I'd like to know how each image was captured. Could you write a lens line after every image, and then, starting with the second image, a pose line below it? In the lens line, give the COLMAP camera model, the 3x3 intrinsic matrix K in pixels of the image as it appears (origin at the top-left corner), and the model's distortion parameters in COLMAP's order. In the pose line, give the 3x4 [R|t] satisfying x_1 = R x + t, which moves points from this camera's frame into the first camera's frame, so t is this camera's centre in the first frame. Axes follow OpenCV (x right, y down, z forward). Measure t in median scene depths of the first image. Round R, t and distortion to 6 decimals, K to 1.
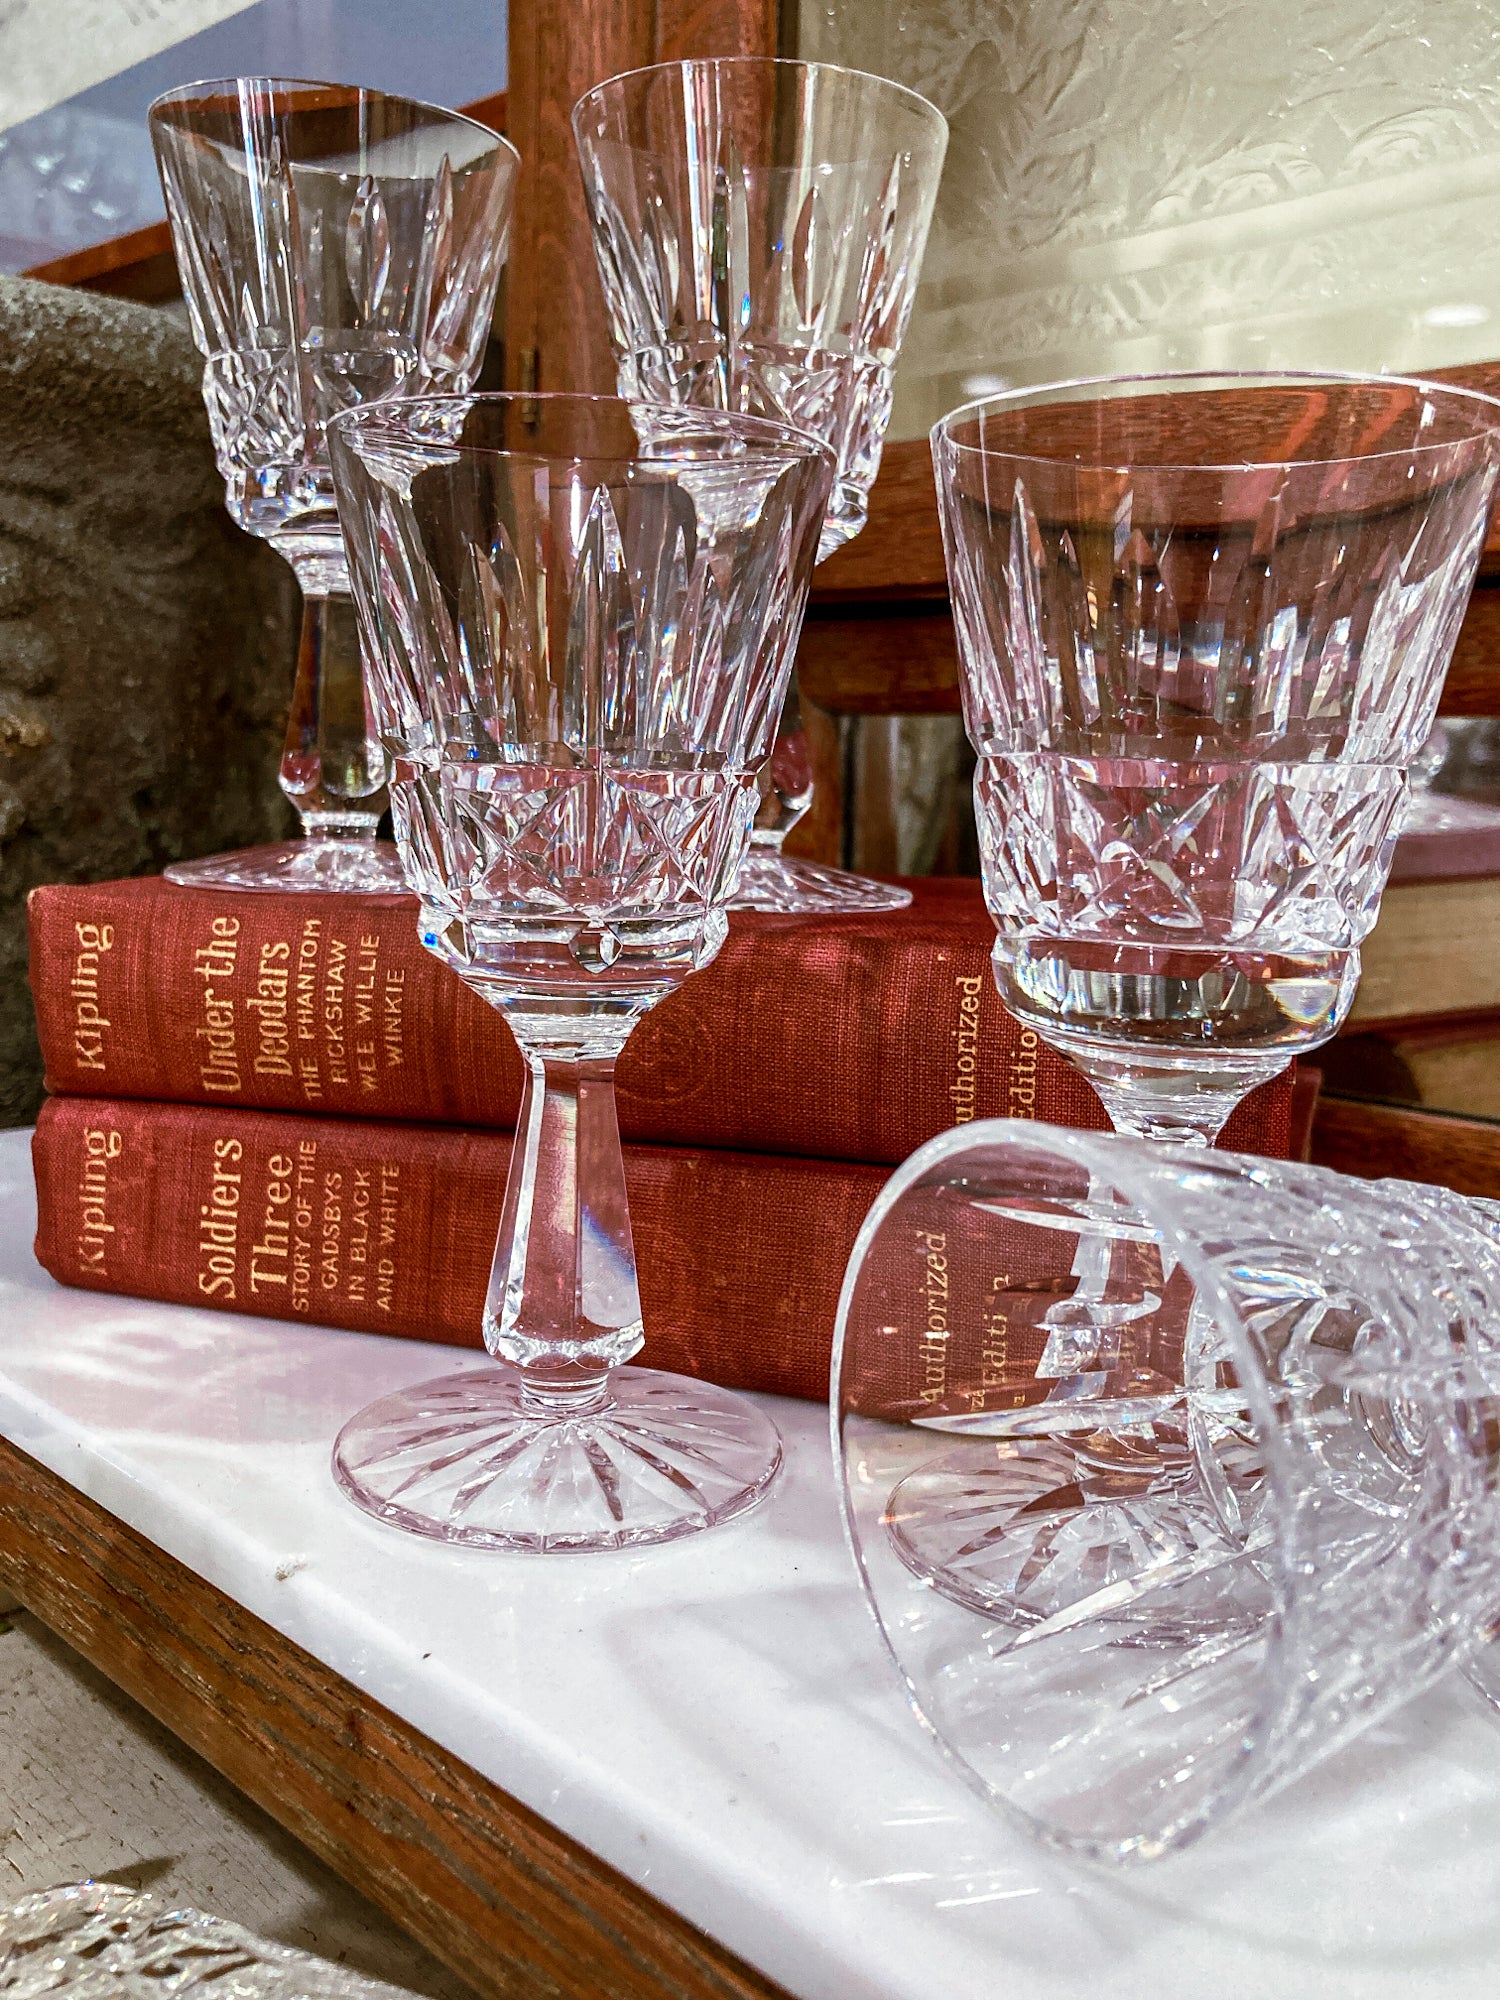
lens RADIAL K [[1740.1, 0, 750.0], [0, 1740.1, 1000.0], [0, 0, 1]] dist [0.066629, -0.260968]
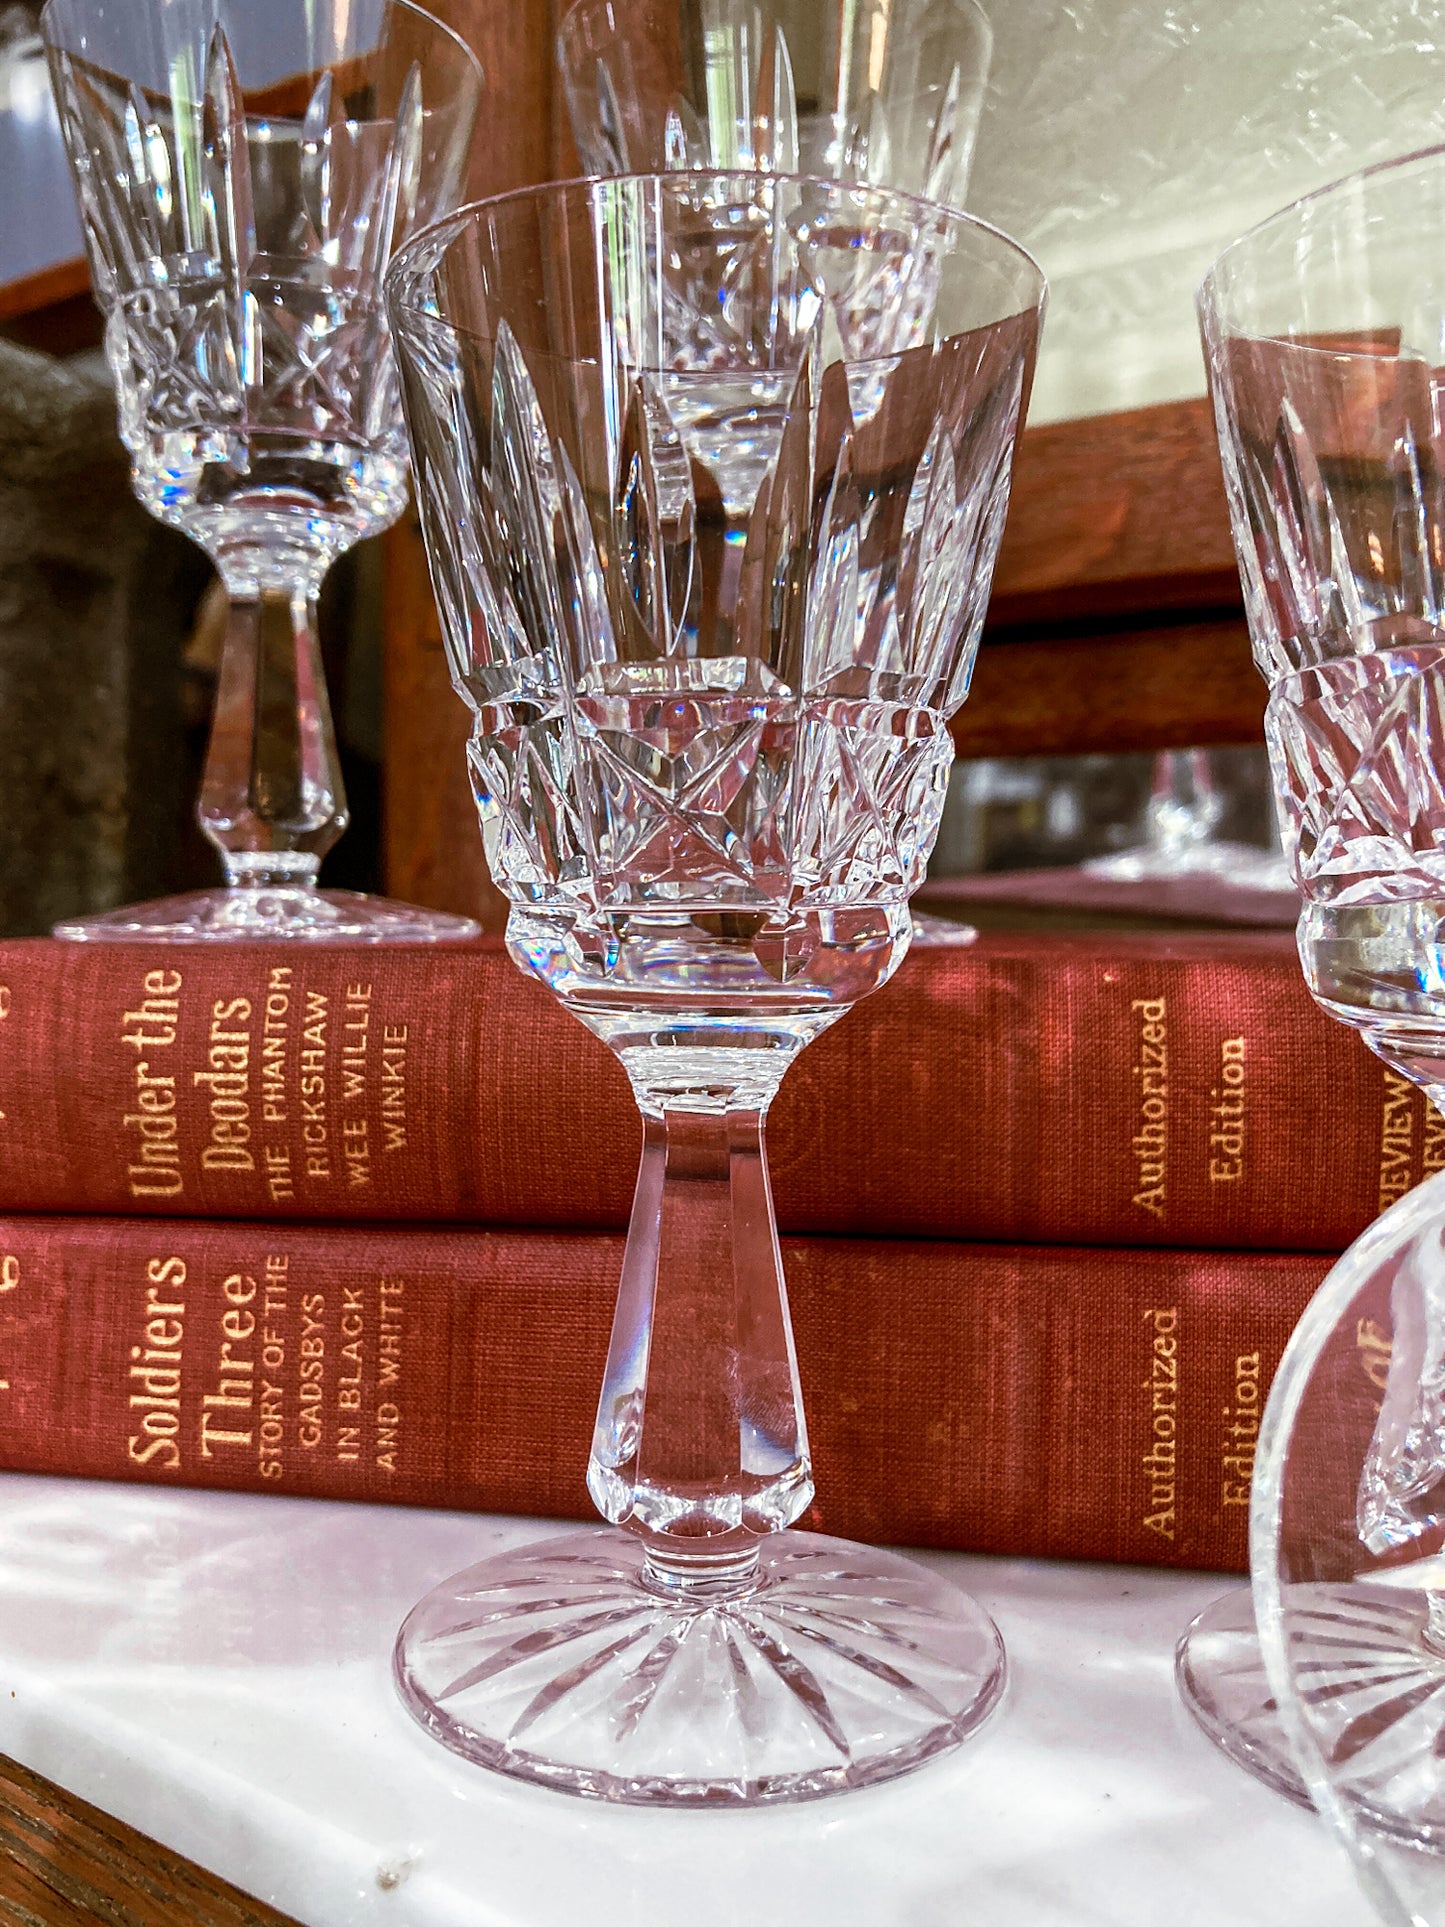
lens RADIAL K [[1736.0, 0, 722.5], [0, 1736.0, 963.5], [0, 0, 1]] dist [-0.008179, -0.013794]
pose [[0.991983, -0.030398, 0.122659, -0.148742], [0.041760, 0.994961, -0.091150, 0.031060], [-0.119270, 0.095542, 0.988254, 0.206548]]
